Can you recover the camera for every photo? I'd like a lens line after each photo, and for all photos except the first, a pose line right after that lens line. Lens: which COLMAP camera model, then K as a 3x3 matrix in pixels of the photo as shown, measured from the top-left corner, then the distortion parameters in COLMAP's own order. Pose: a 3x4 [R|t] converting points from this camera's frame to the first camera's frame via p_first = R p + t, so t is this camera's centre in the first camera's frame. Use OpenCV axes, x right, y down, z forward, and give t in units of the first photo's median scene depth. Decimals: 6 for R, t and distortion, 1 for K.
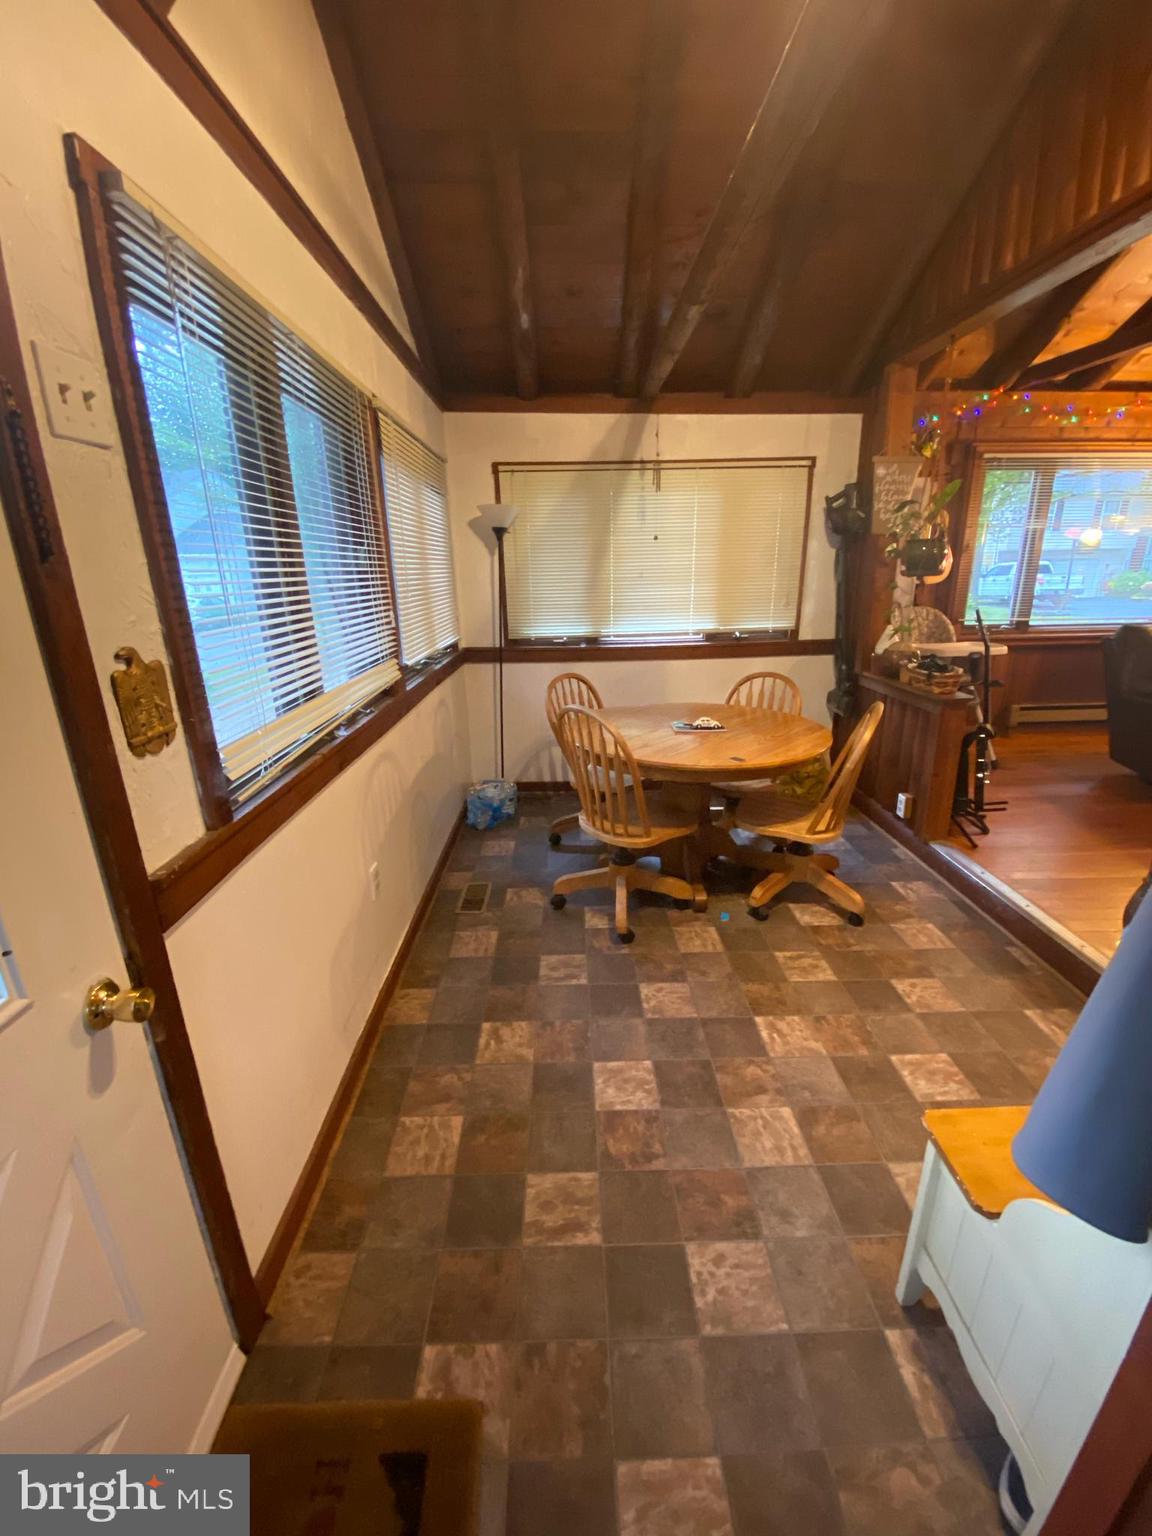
lens RADIAL K [[625.3, 0, 574.8], [0, 625.3, 760.3], [0, 0, 1]] dist [0.014664, -0.019114]
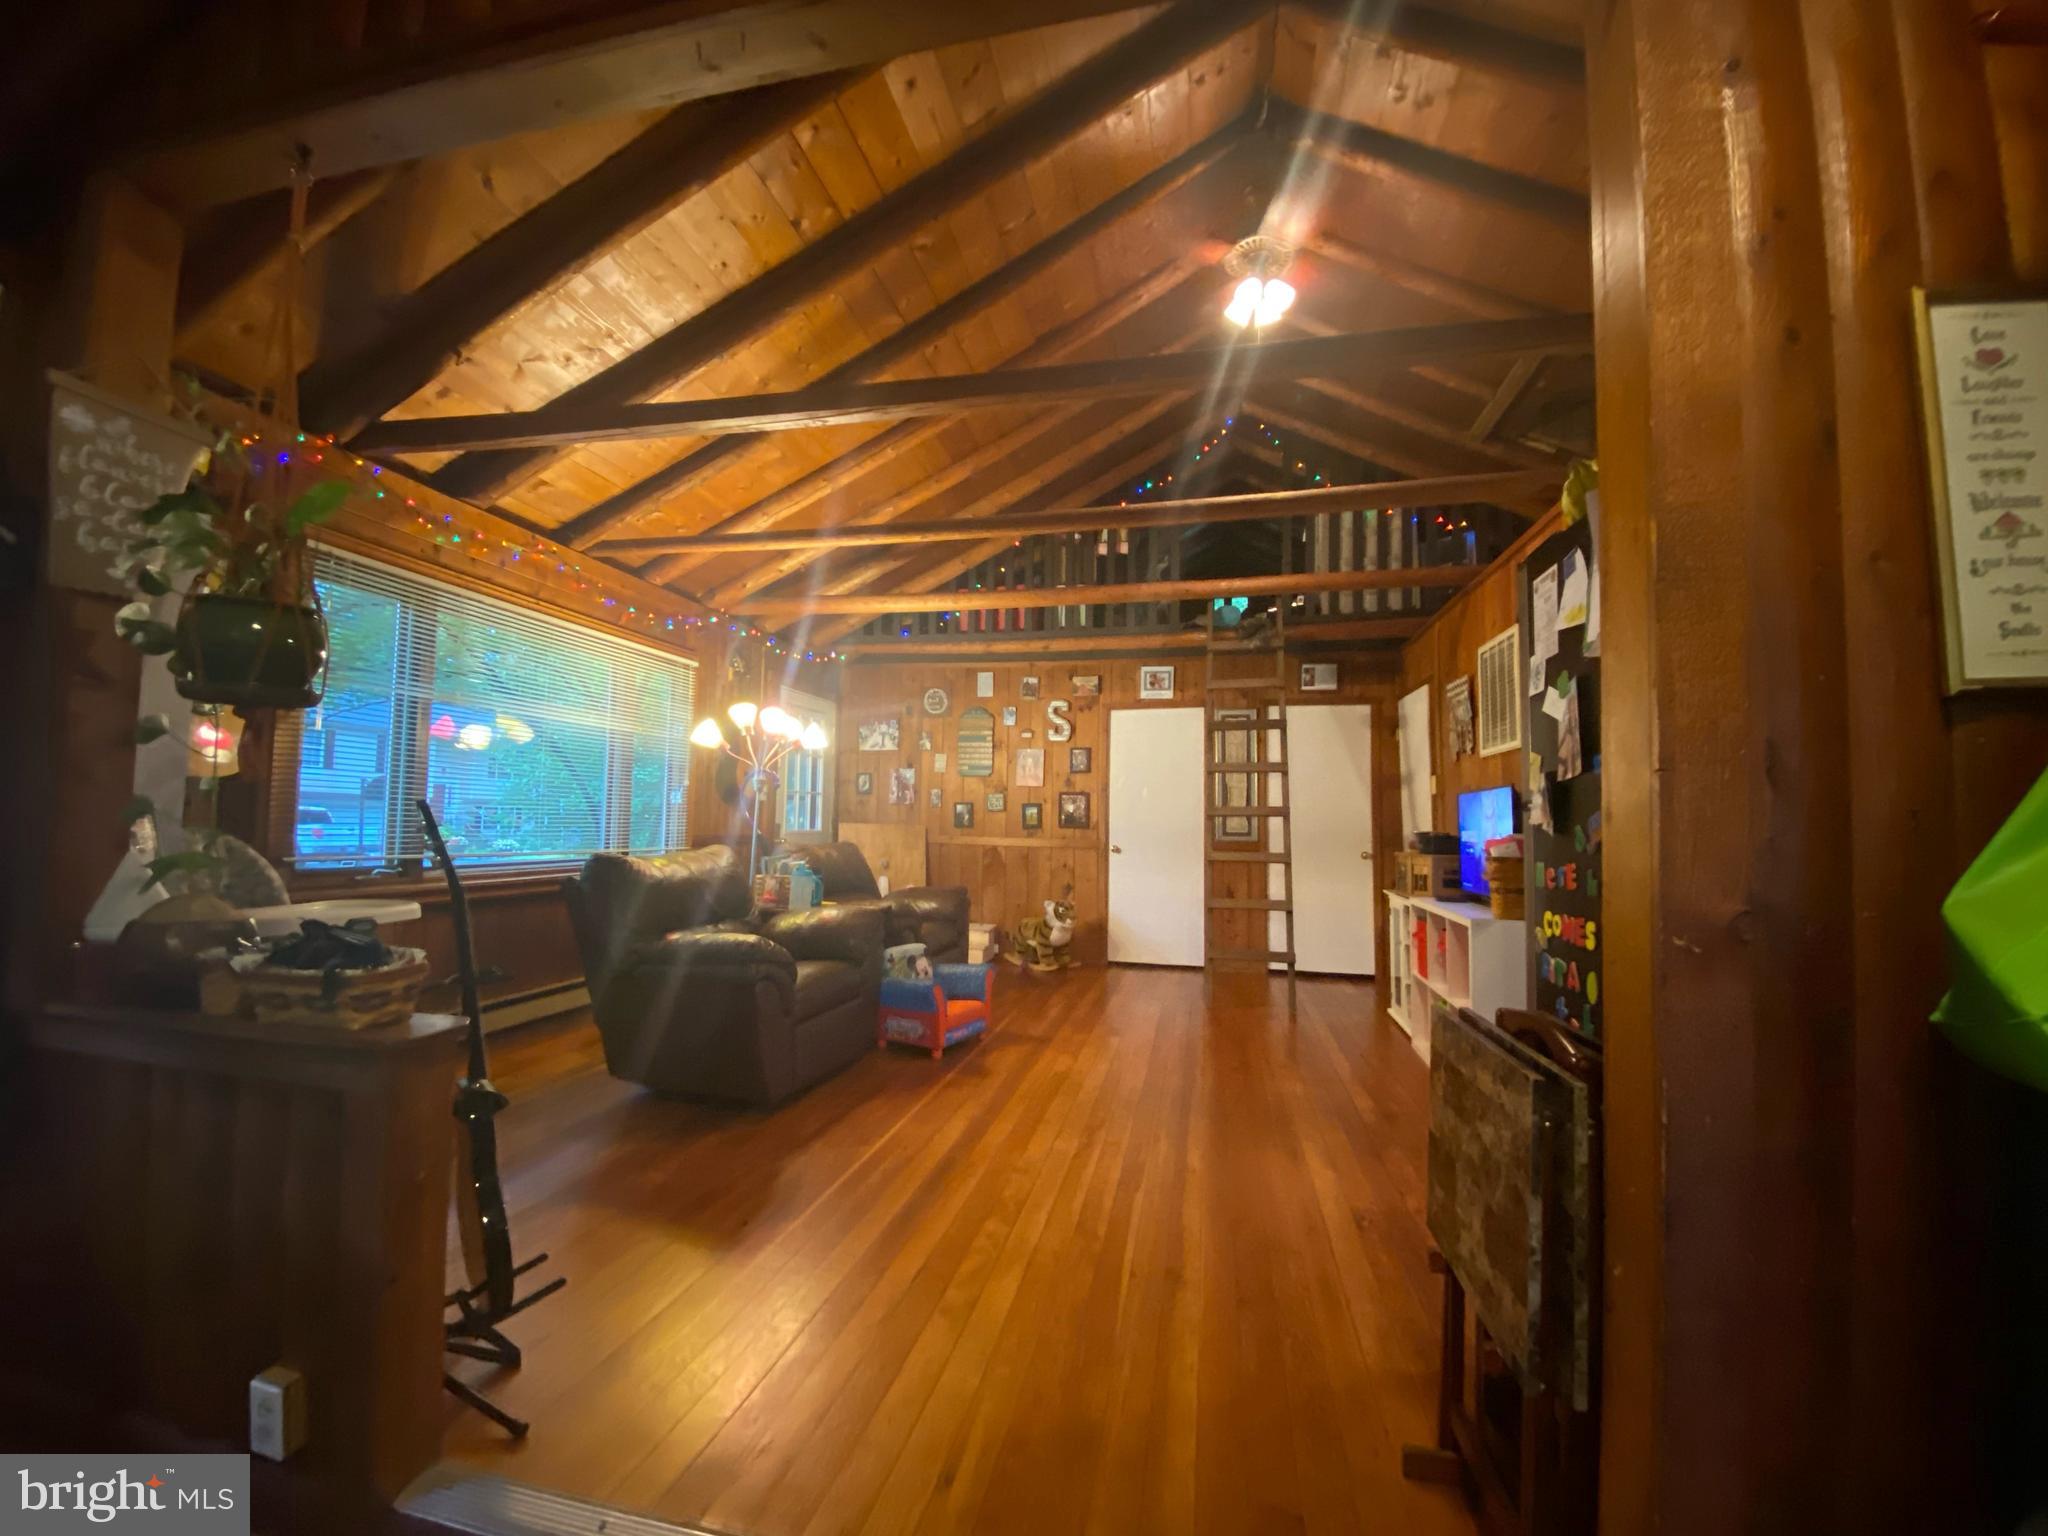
lens RADIAL K [[833.7, 0, 1018.7], [0, 833.7, 771.4], [0, 0, 1]] dist [0.014664, -0.019114]
pose [[0.240678, 0.085680, 0.966816, 0.185127], [0.261619, 0.953503, -0.149628, -0.066997], [-0.934681, 0.288950, 0.207072, 0.453358]]
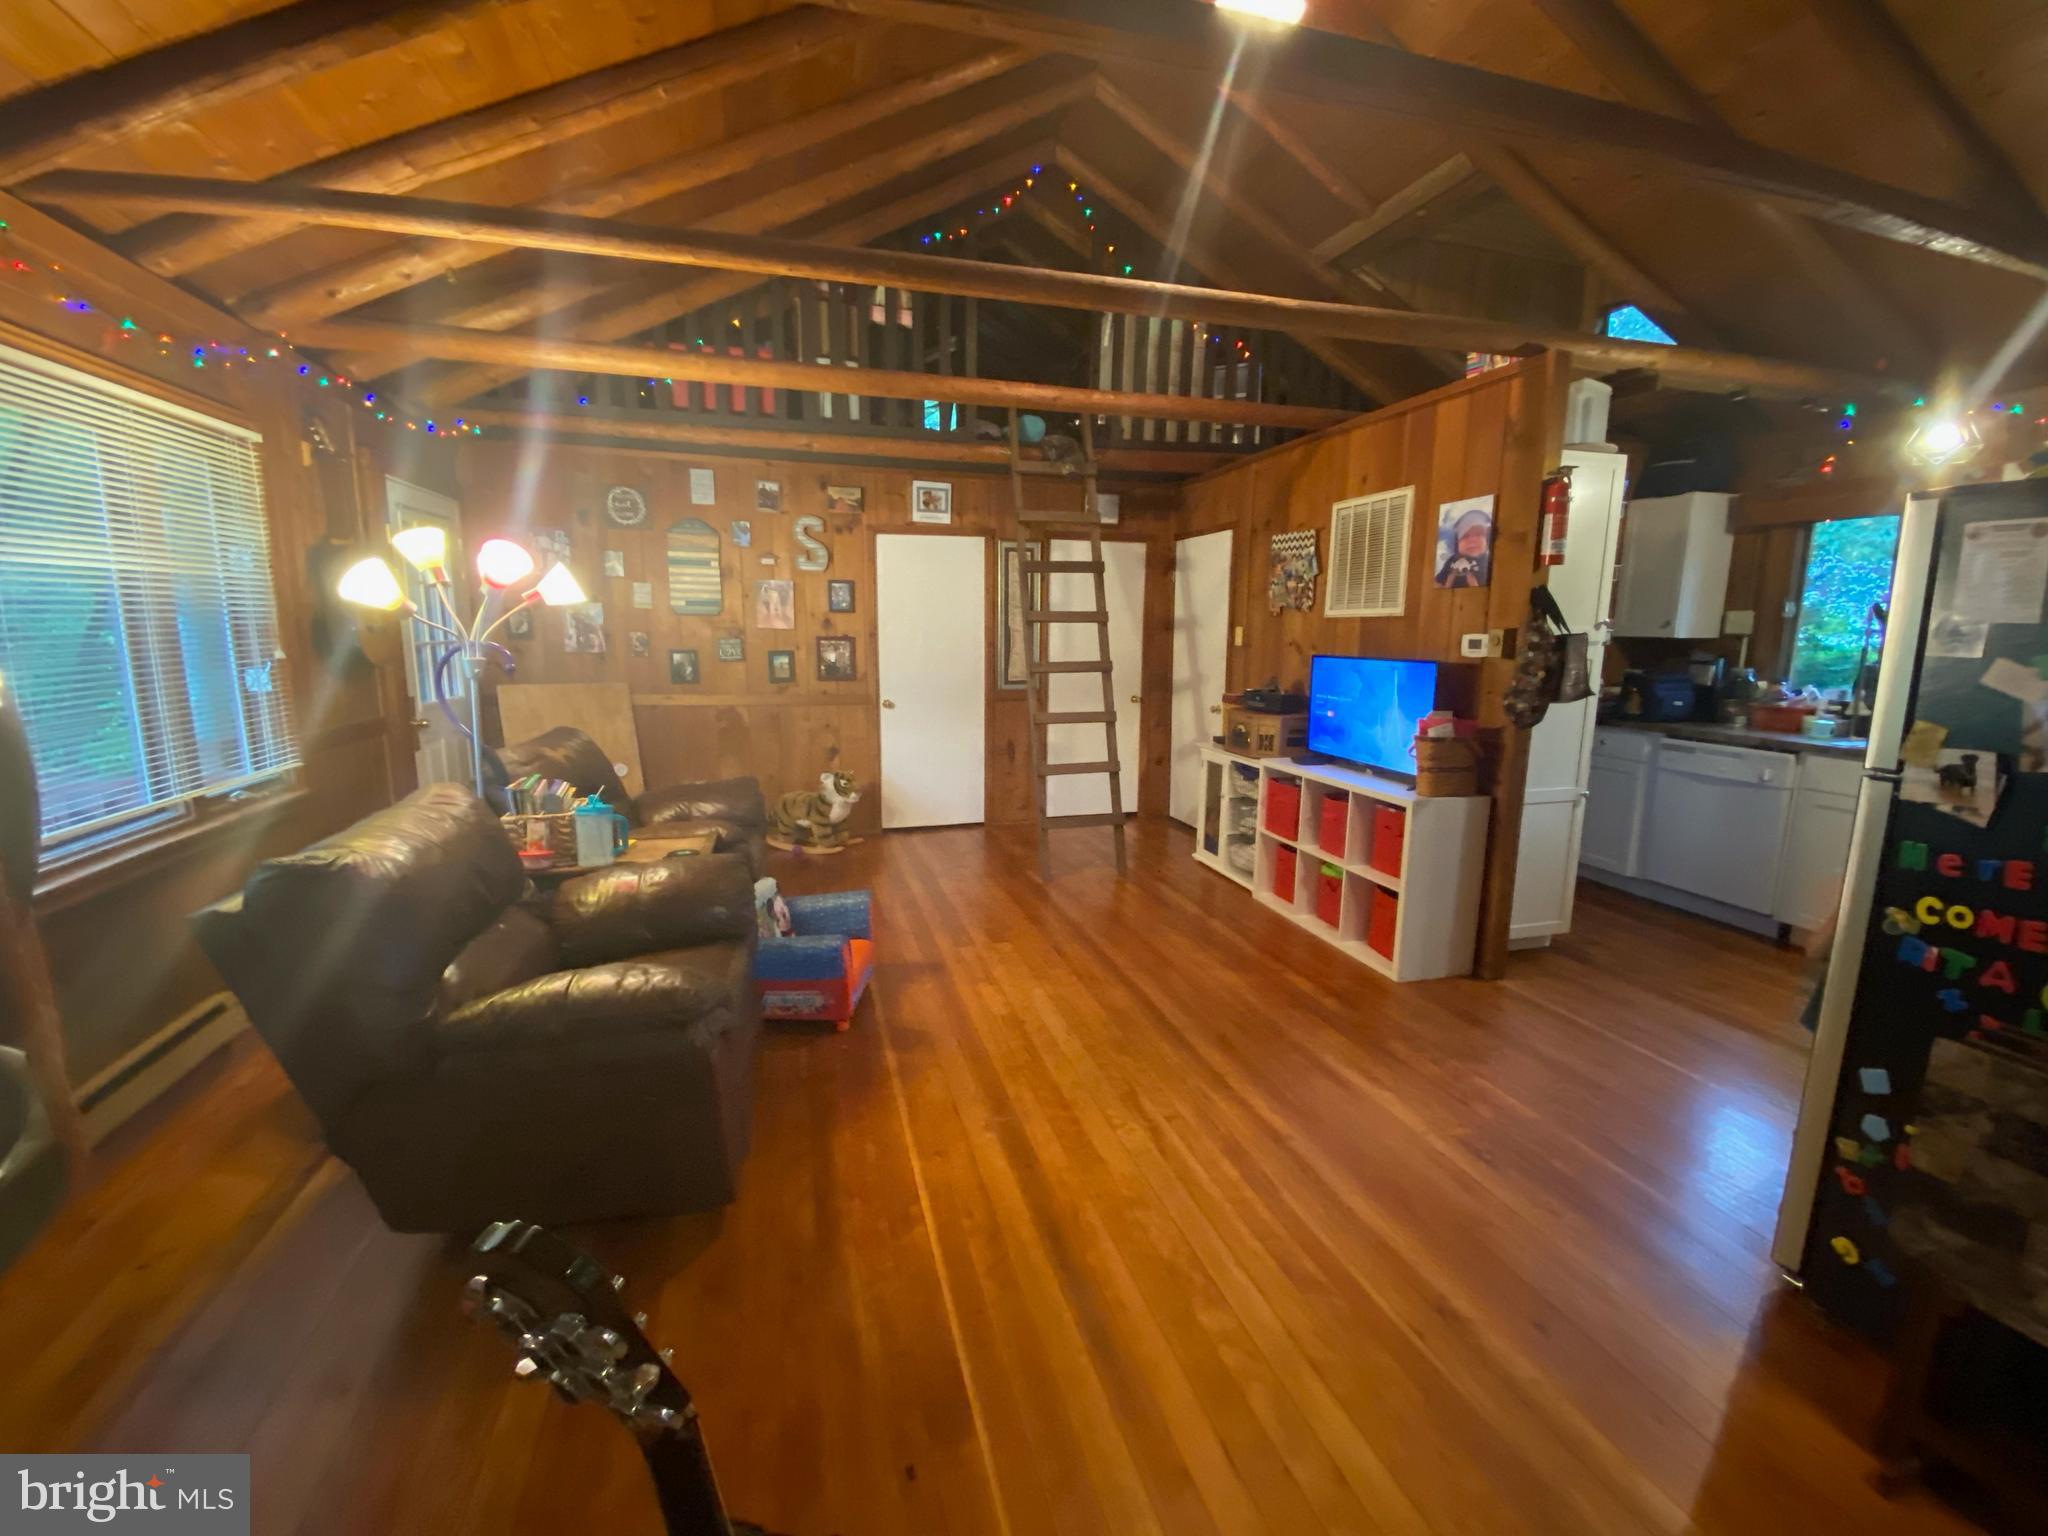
lens RADIAL K [[833.7, 0, 1018.7], [0, 833.7, 771.4], [0, 0, 1]] dist [0.014664, -0.019114]
pose [[-0.257662, -0.147242, 0.954950, 0.403923], [0.279719, 0.934634, 0.219582, -0.247994], [-0.924861, 0.323696, -0.199634, 0.758310]]
